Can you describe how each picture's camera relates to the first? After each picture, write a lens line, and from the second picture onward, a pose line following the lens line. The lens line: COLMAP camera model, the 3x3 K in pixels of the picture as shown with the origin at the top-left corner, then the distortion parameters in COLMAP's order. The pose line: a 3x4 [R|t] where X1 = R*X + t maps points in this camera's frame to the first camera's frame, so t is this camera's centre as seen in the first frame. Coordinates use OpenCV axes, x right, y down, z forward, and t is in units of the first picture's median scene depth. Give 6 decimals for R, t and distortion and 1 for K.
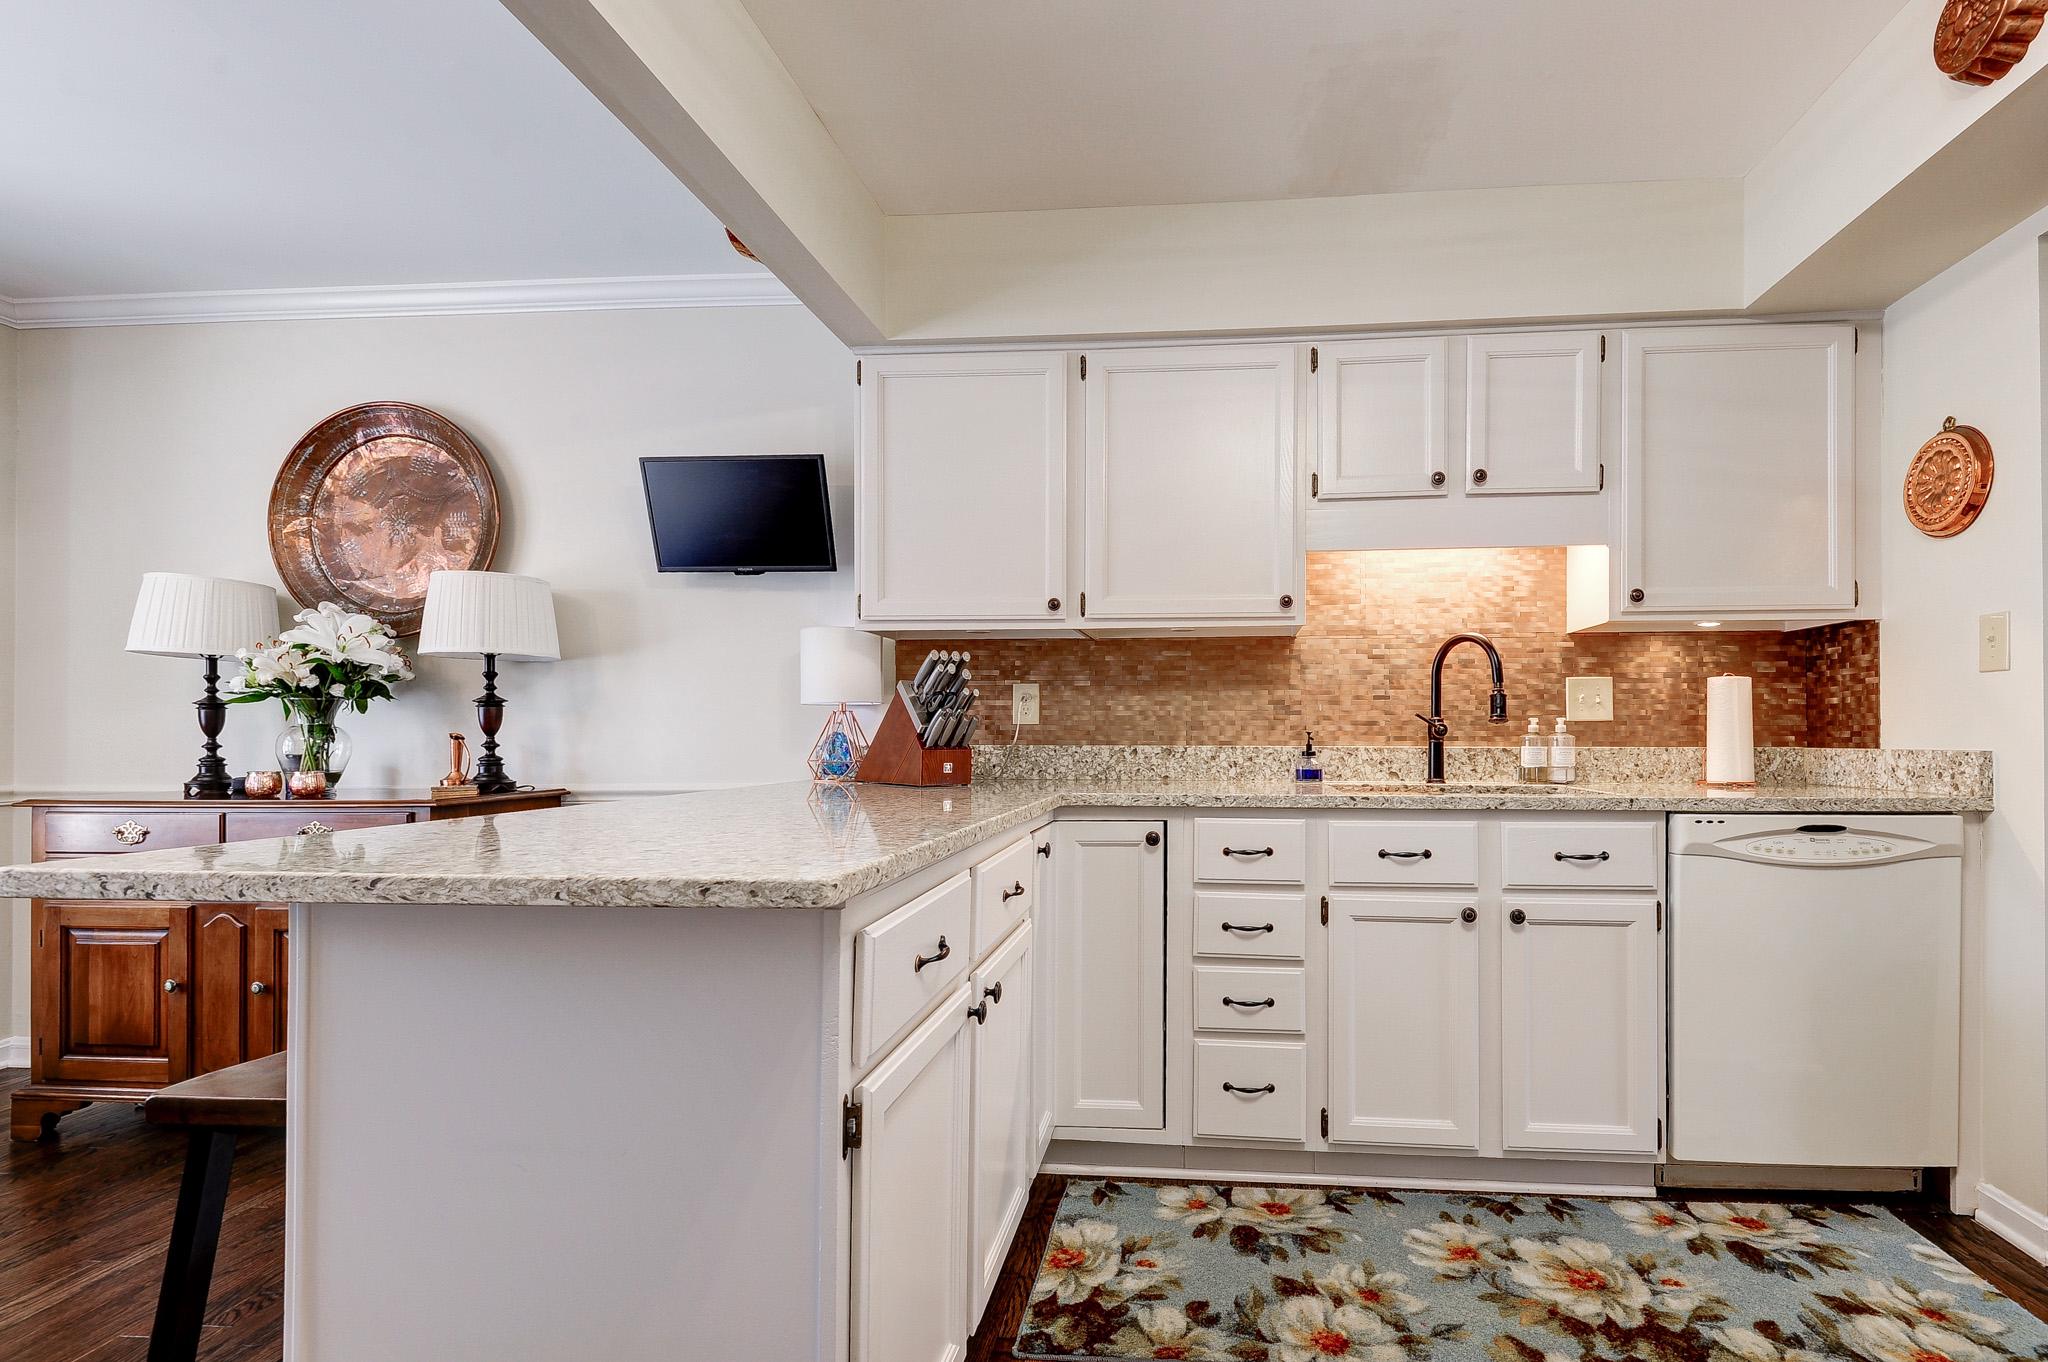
lens RADIAL K [[930.7, 0, 1097.9], [0, 930.7, 726.4], [0, 0, 1]] dist [0.045510, -0.016708]
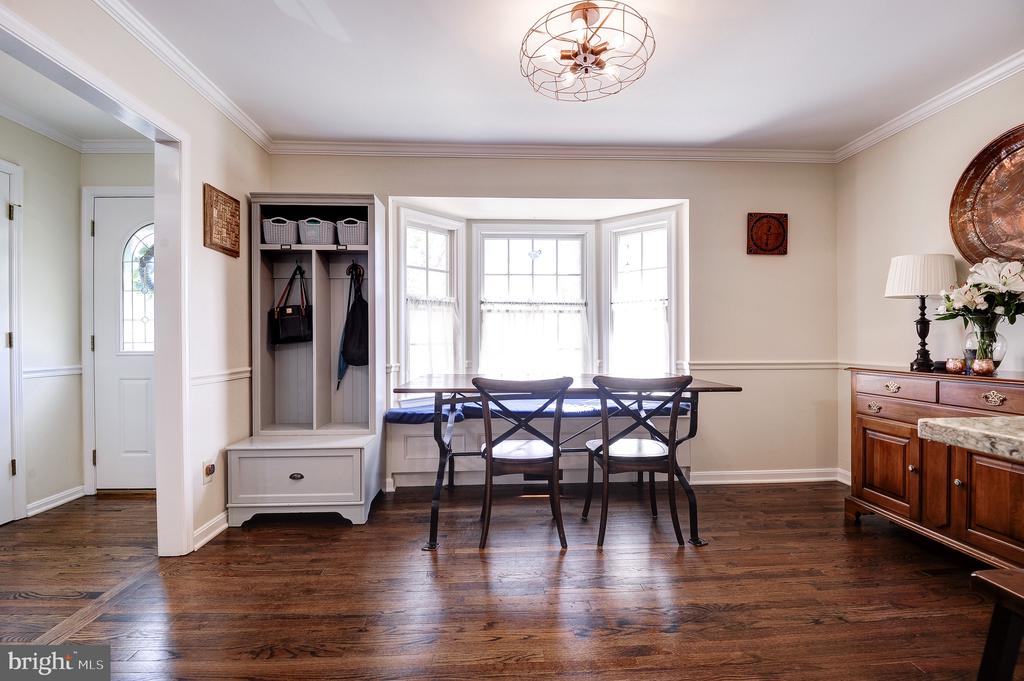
lens RADIAL K [[466.8, 0, 512.0], [0, 466.8, 340.5], [0, 0, 1]] dist [0.000905, -0.017565]
pose [[0.144218, 0.002596, -0.989543, -0.152355], [0.010421, 0.999937, 0.004142, 0.001634], [0.989491, -0.010910, 0.144182, 0.068352]]
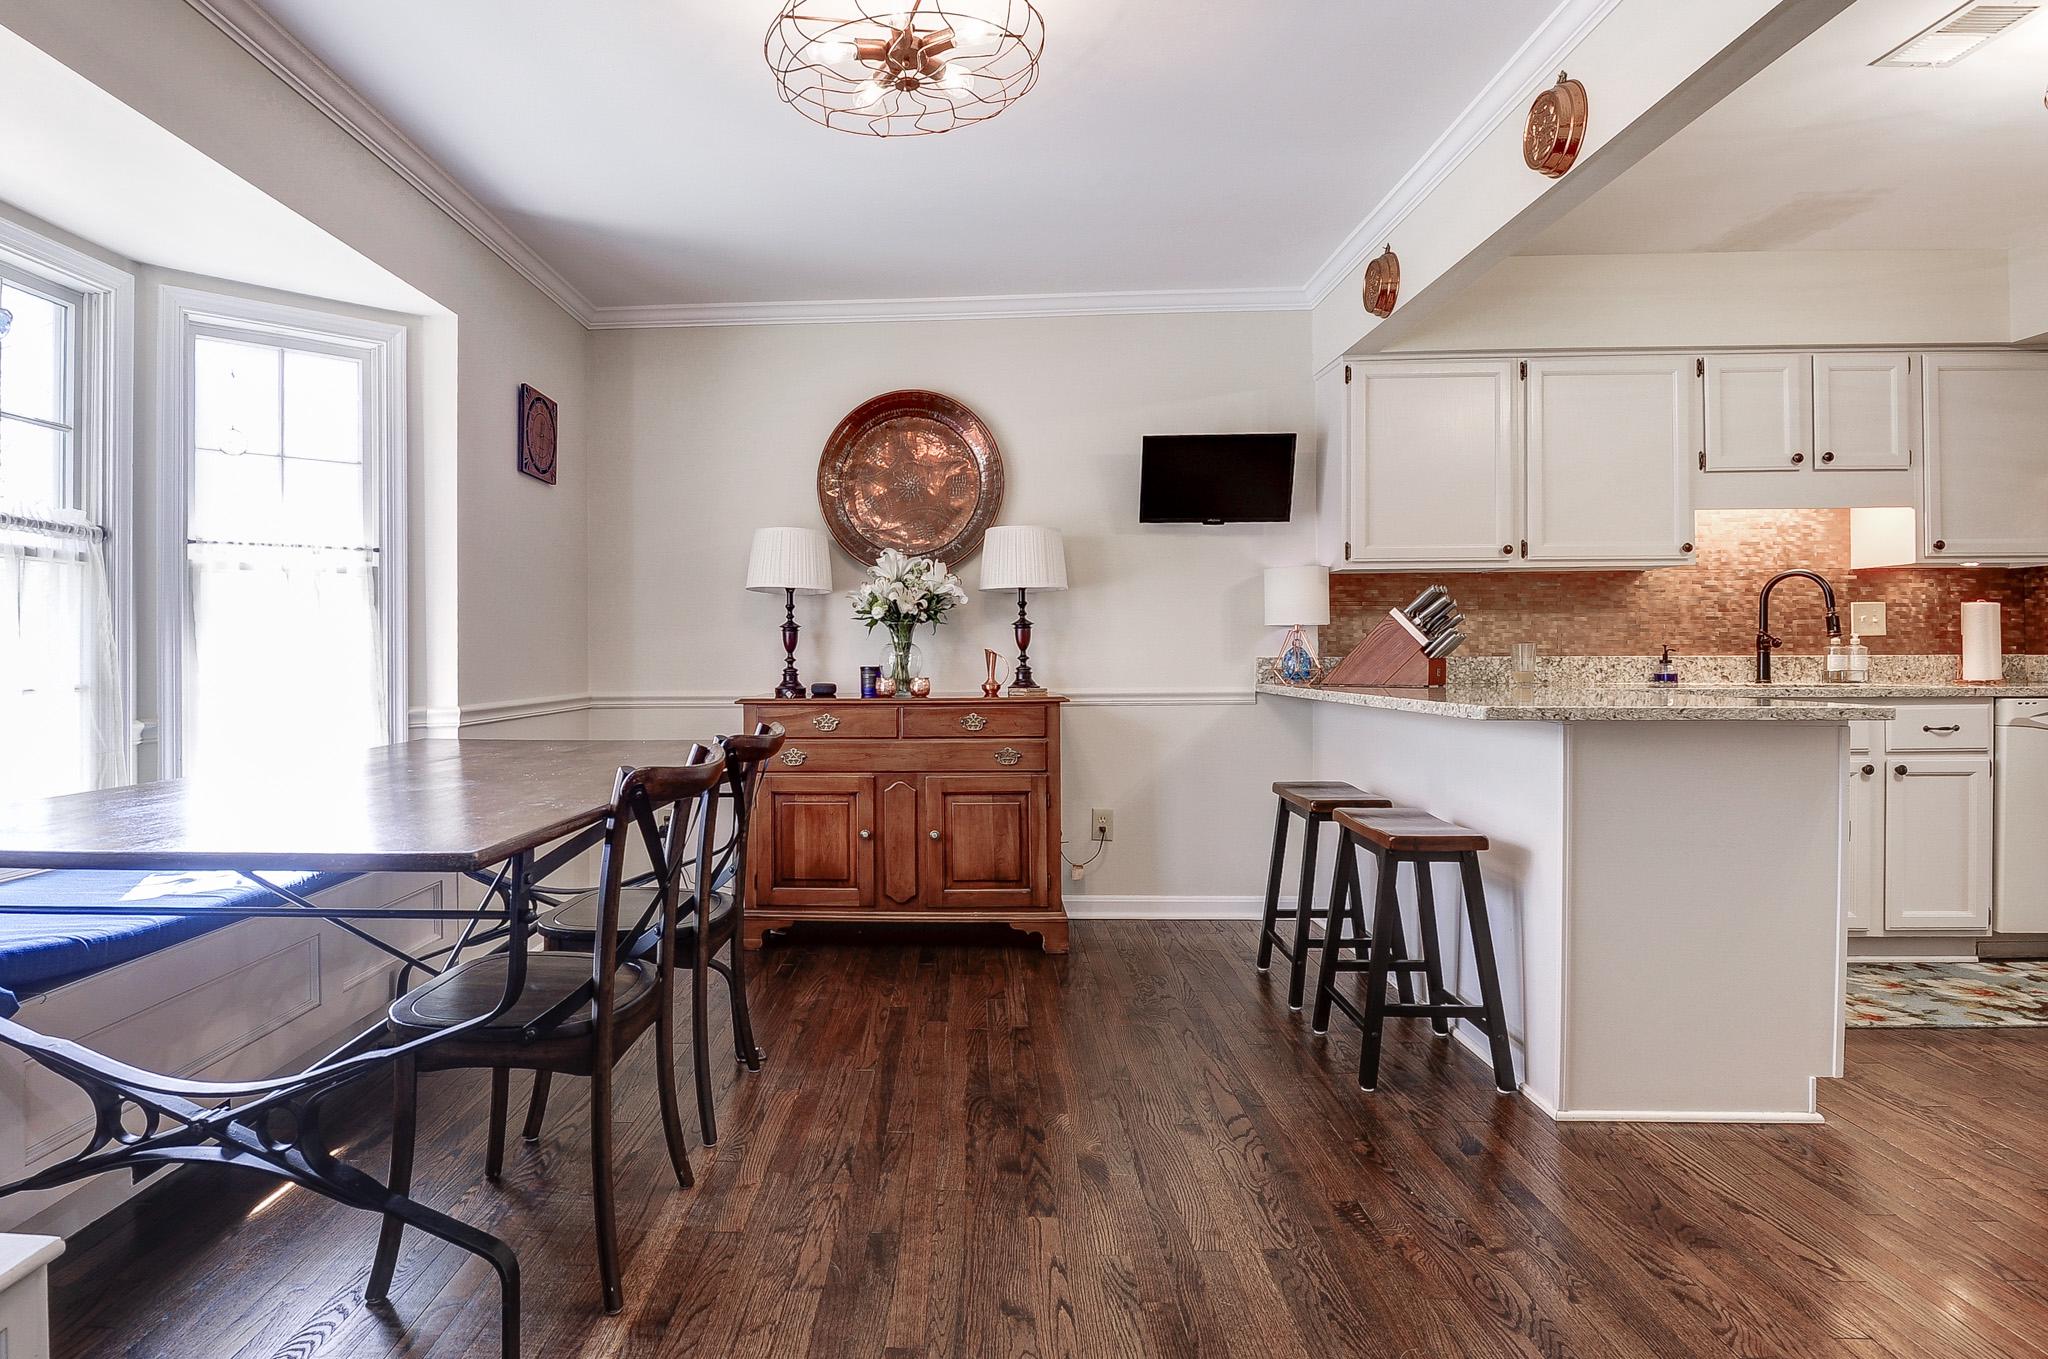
lens RADIAL K [[996.3, 0, 1023.0], [0, 996.3, 653.7], [0, 0, 1]] dist [0.000393, -0.012628]
pose [[0.999917, -0.004546, 0.012016, -0.691895], [0.004447, 0.999956, 0.008275, 0.002642], [-0.012053, -0.008221, 0.999894, -0.379075]]
